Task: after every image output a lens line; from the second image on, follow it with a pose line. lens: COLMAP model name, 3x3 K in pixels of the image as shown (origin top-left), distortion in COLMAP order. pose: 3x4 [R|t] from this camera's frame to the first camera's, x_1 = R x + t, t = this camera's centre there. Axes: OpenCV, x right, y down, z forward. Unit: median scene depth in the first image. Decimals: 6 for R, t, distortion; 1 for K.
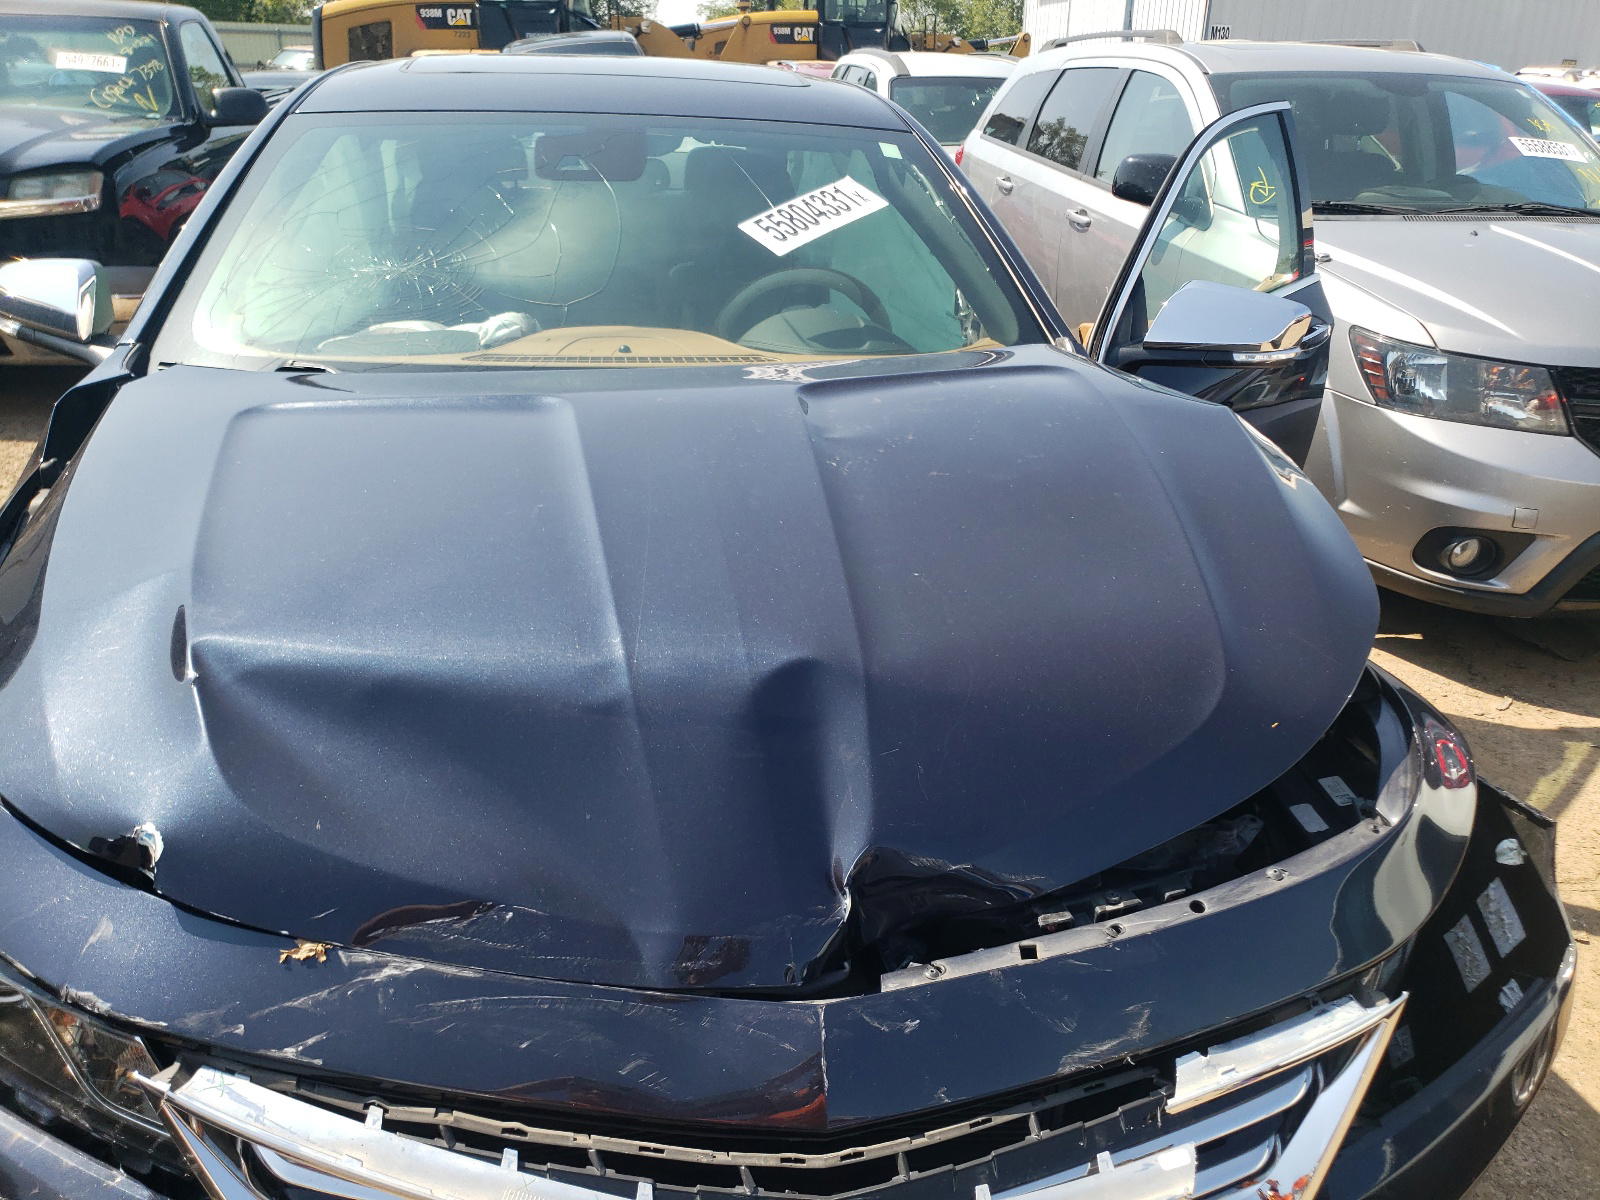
lens RADIAL K [[1240.9, 0, 868.3], [0, 1240.9, 603.2], [0, 0, 1]] dist [0.032992, -0.073878]
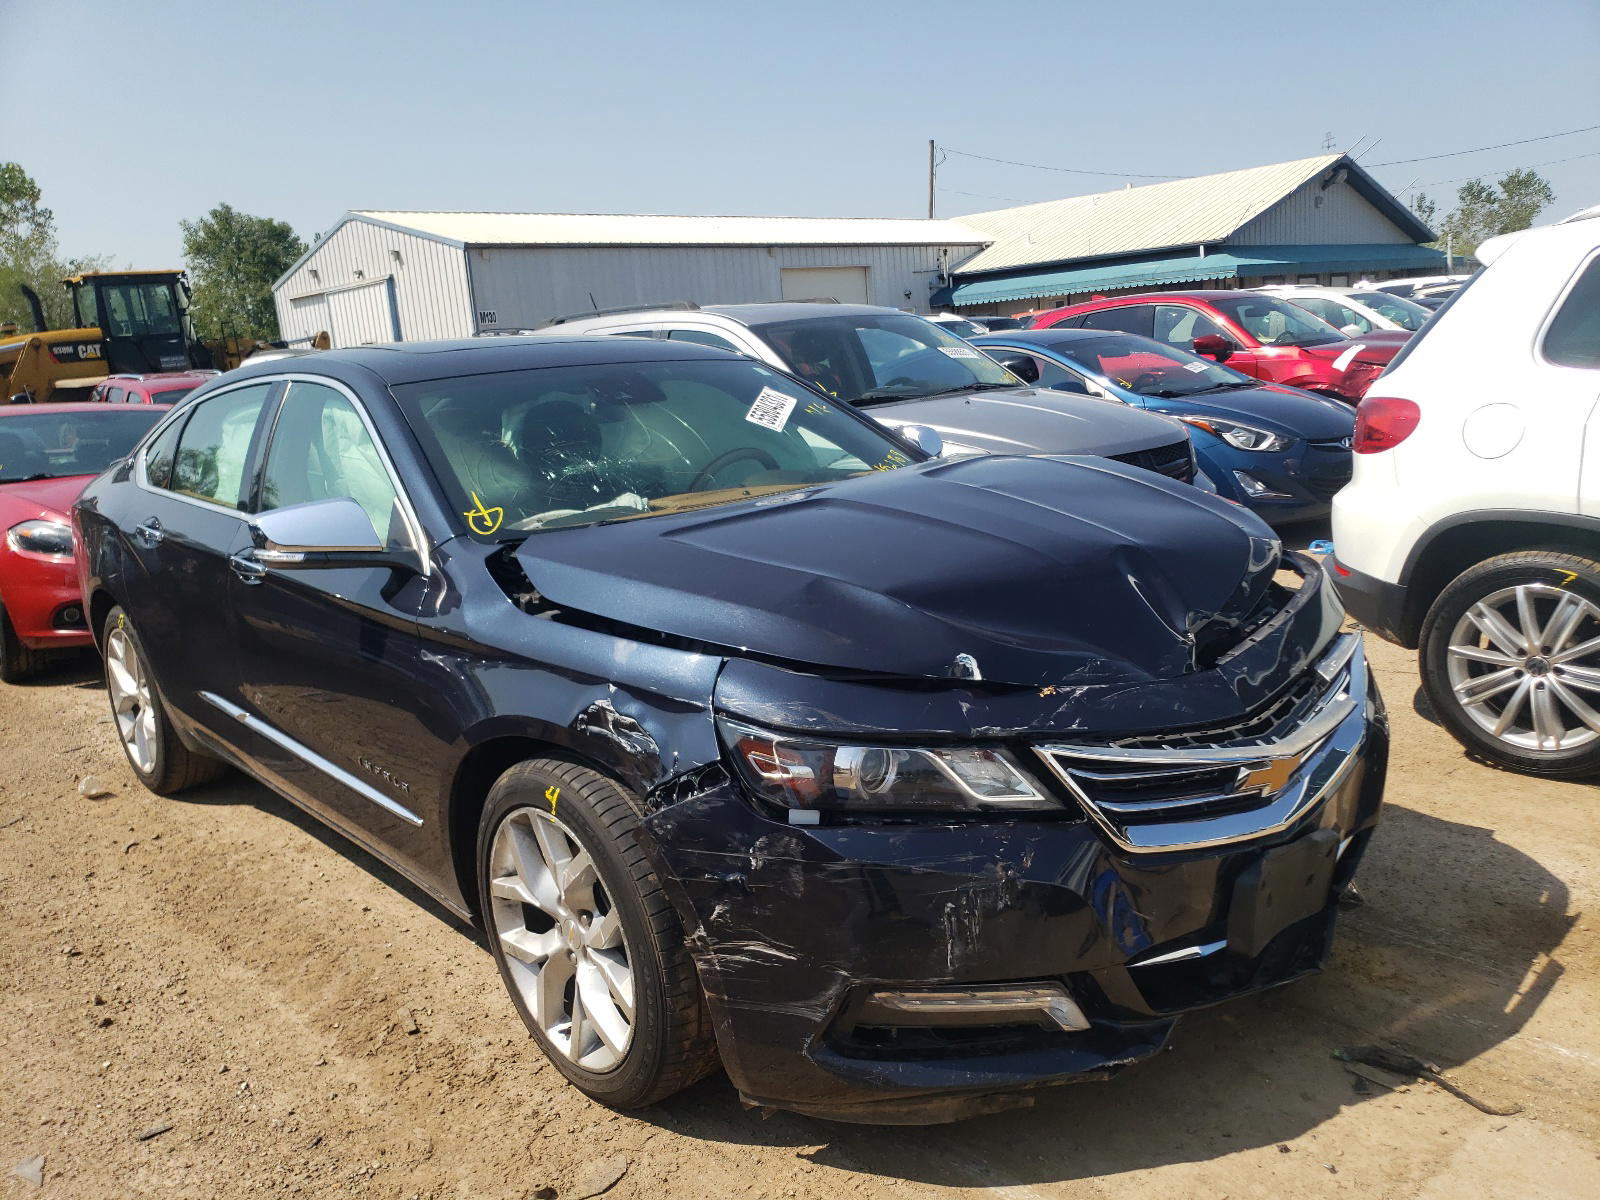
lens RADIAL K [[1269.7, 0, 800.0], [0, 1269.7, 600.0], [0, 0, 1]] dist [0.087353, -0.092112]
pose [[0.838885, -0.194568, 0.508345, -1.837886], [0.299442, 0.944869, -0.132502, 0.289645], [-0.454539, 0.263374, 0.850899, -0.668778]]
